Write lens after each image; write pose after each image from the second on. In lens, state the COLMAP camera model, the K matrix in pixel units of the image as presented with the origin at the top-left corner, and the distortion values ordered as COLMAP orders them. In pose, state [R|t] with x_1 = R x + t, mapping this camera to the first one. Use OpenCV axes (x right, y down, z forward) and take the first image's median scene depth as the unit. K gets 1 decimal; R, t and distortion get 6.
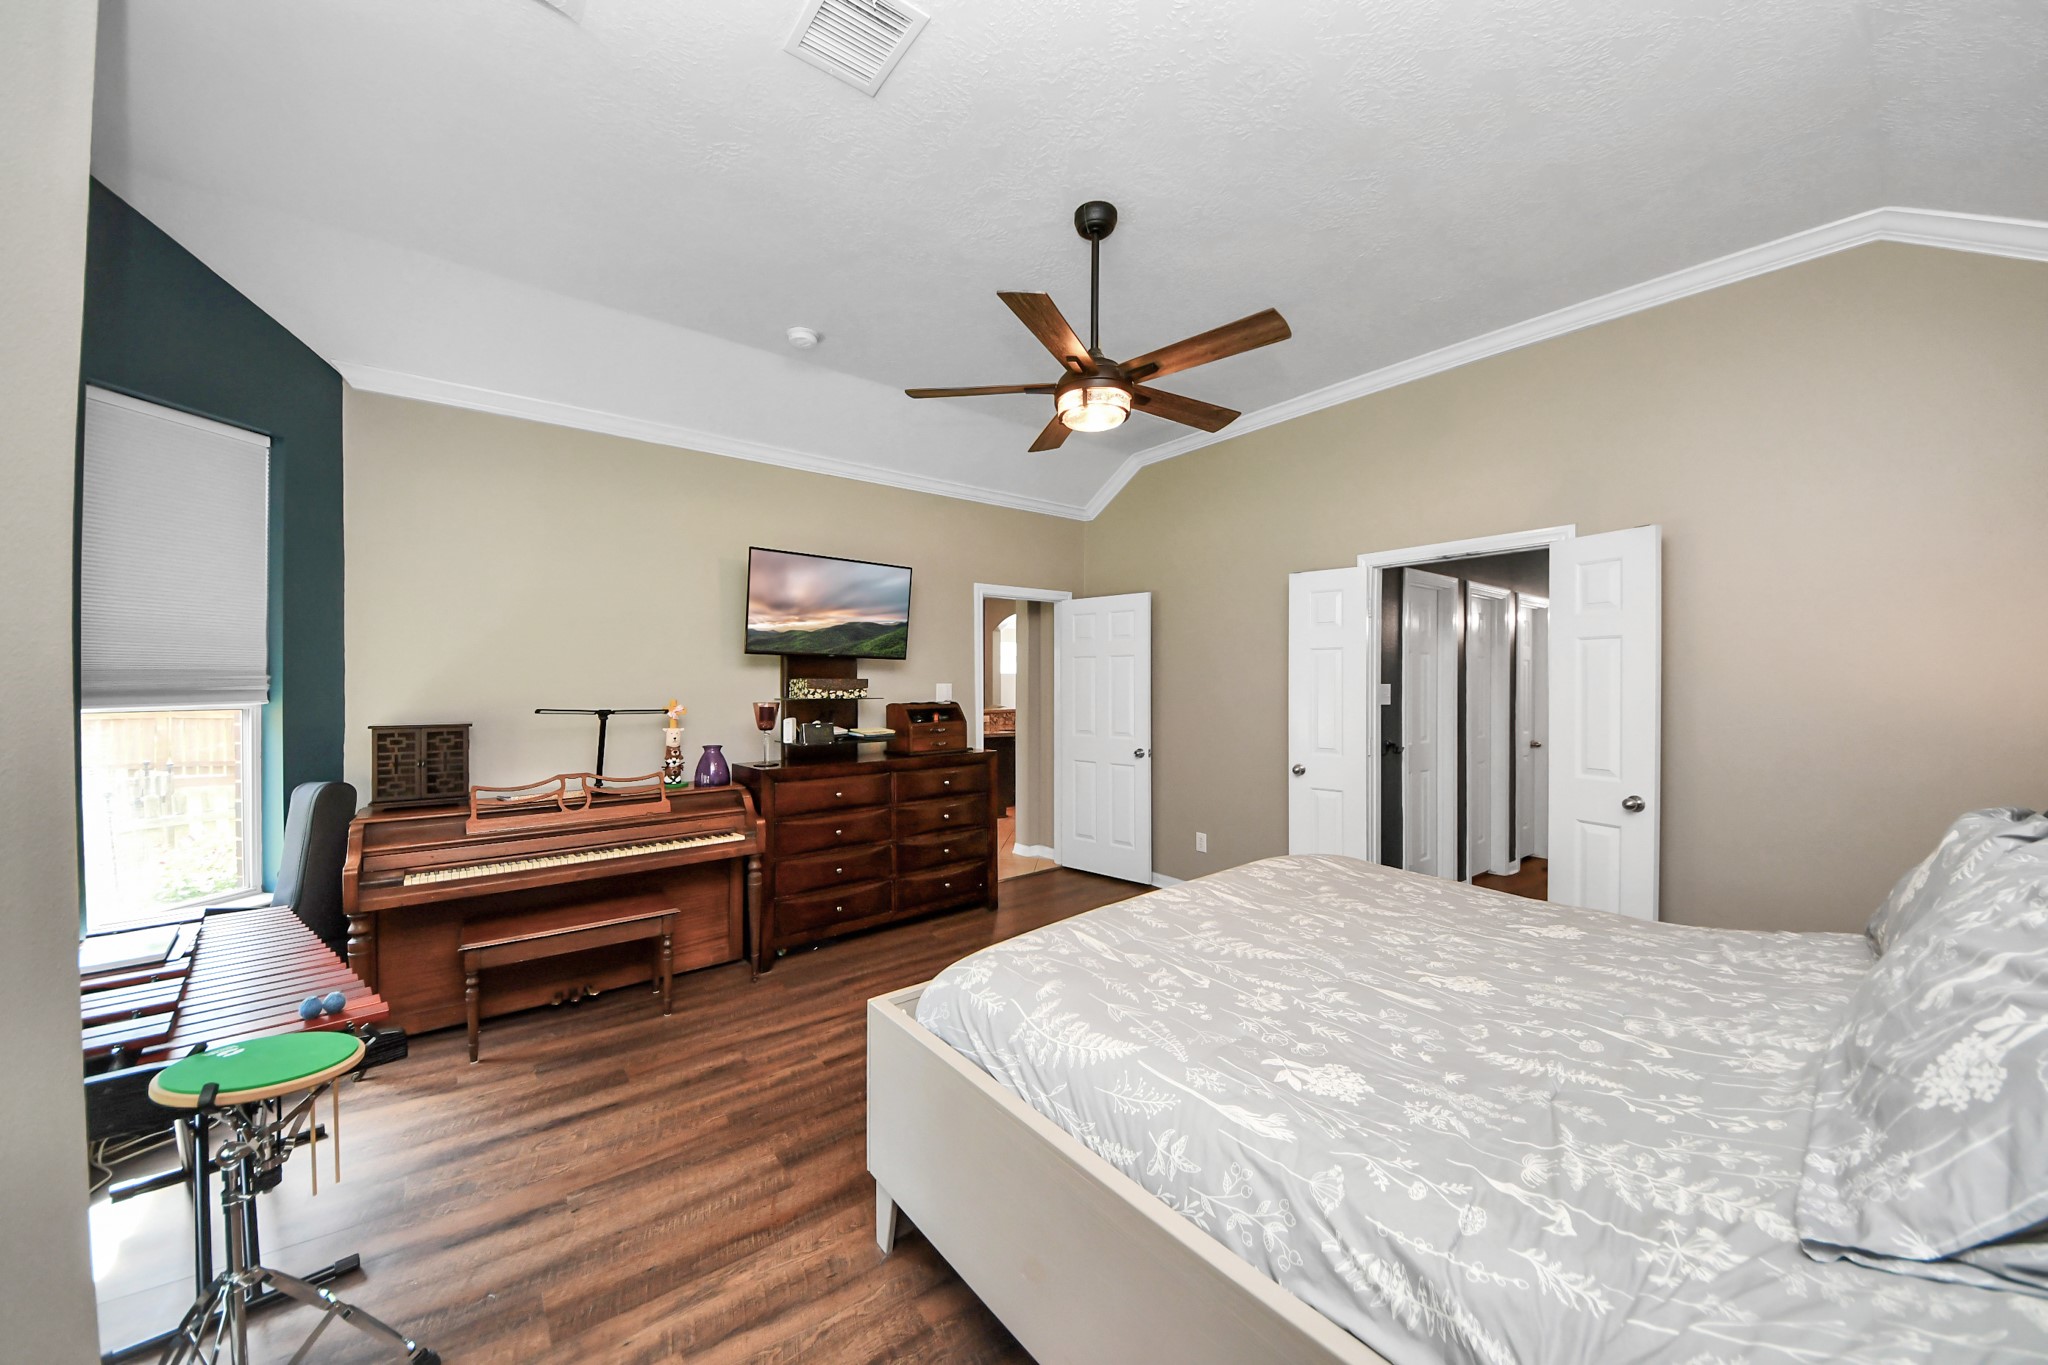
lens RADIAL K [[730.3, 0, 1014.3], [0, 730.3, 683.6], [0, 0, 1]] dist [0.021624, -0.019934]
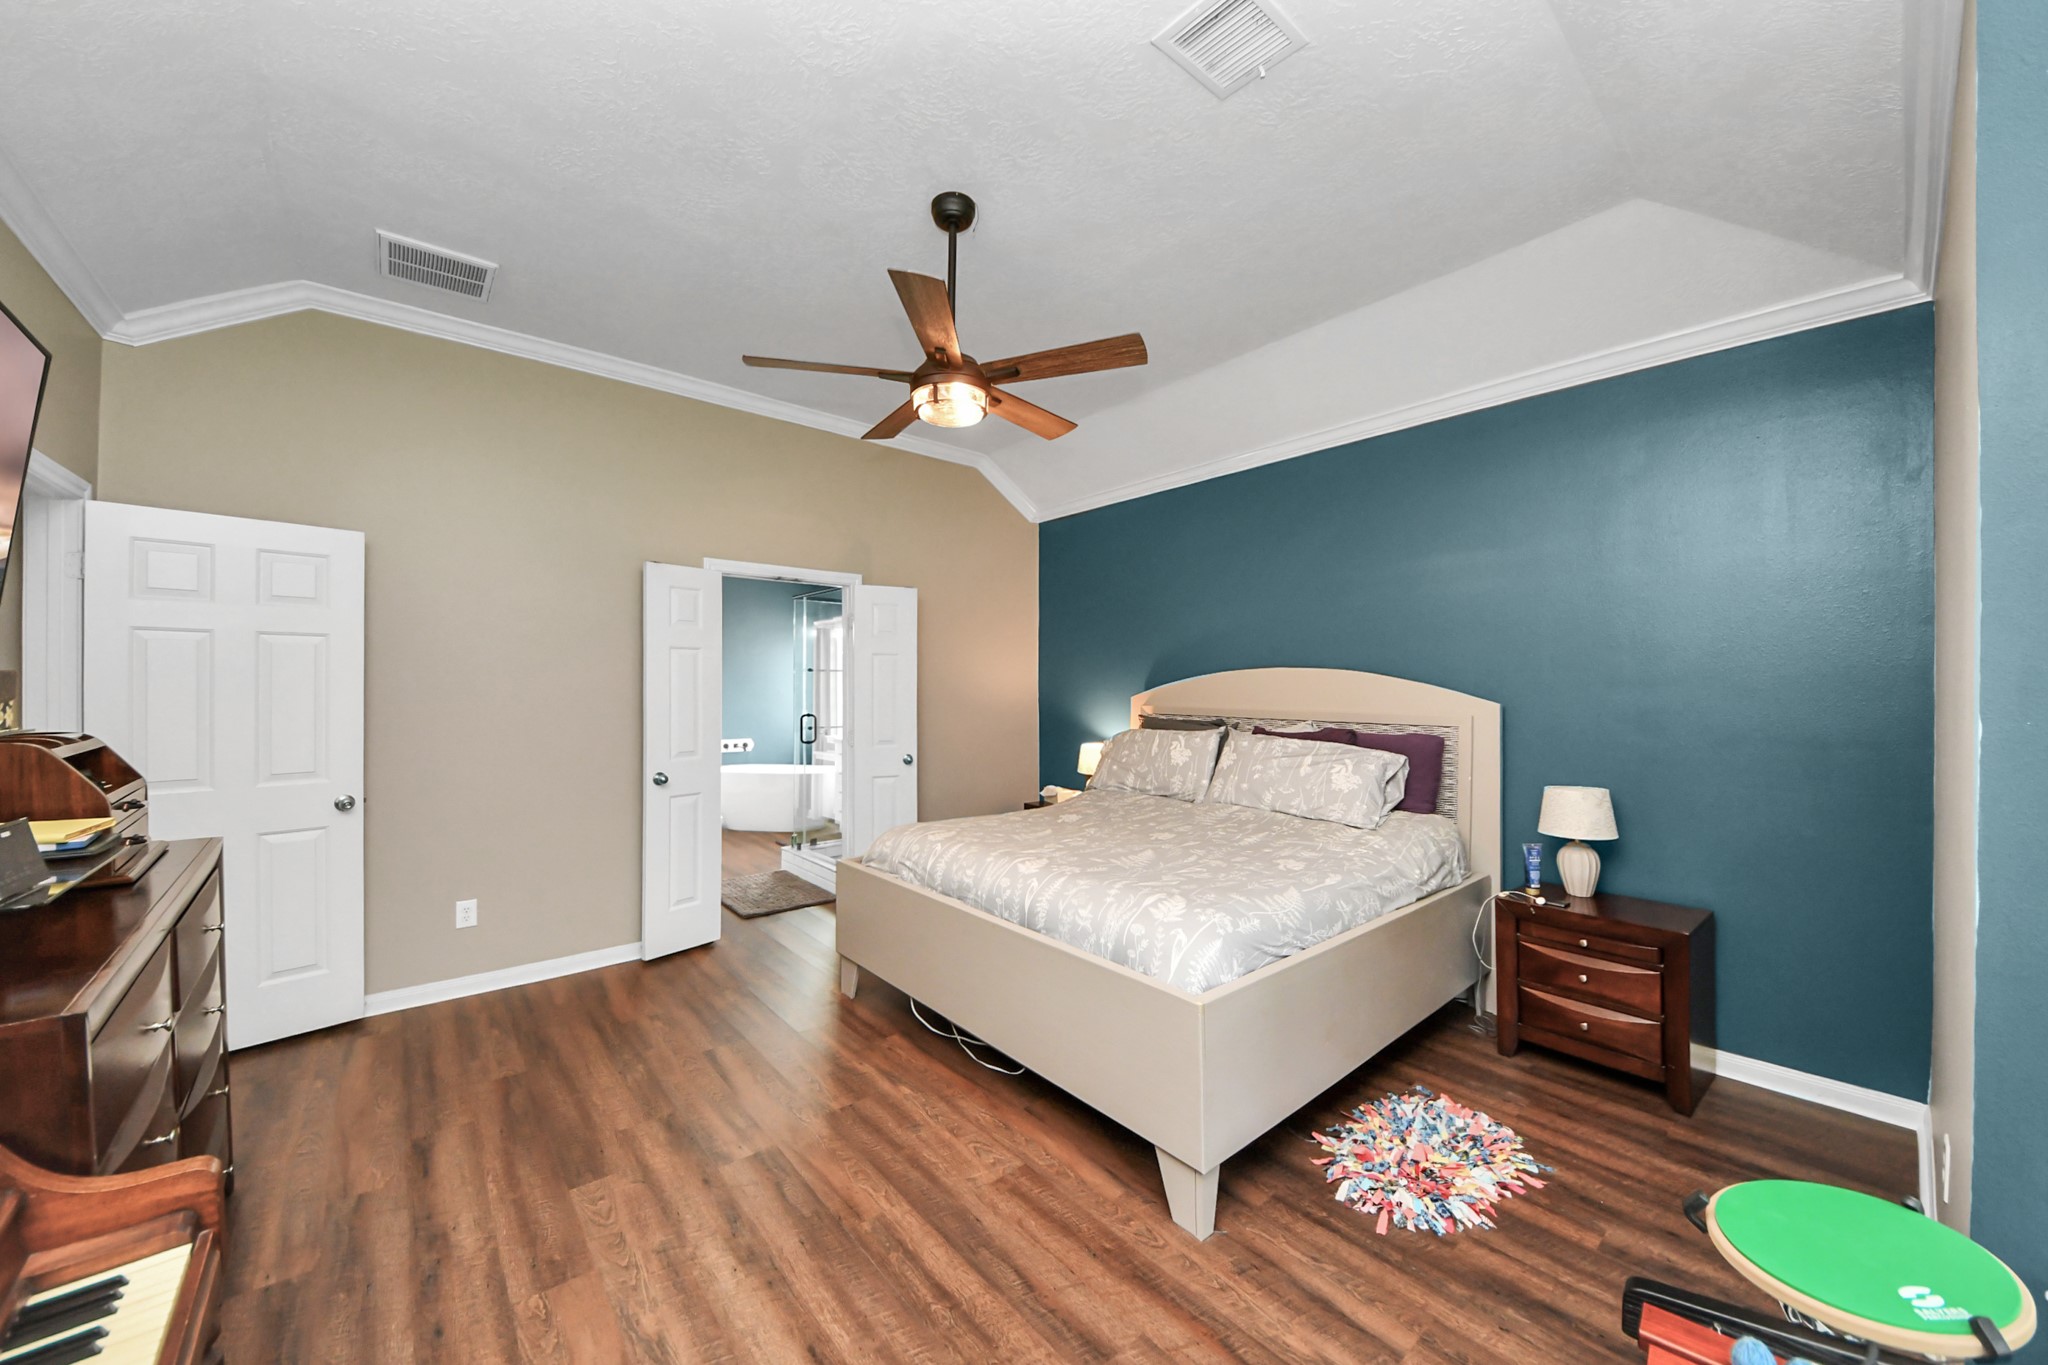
lens RADIAL K [[730.3, 0, 1014.3], [0, 730.3, 683.6], [0, 0, 1]] dist [0.021624, -0.019934]
pose [[-0.030702, 0.002203, 0.999526, -1.138297], [0.000112, 0.999998, -0.002201, 0.002342], [-0.999529, 0.000045, -0.030703, 1.239009]]
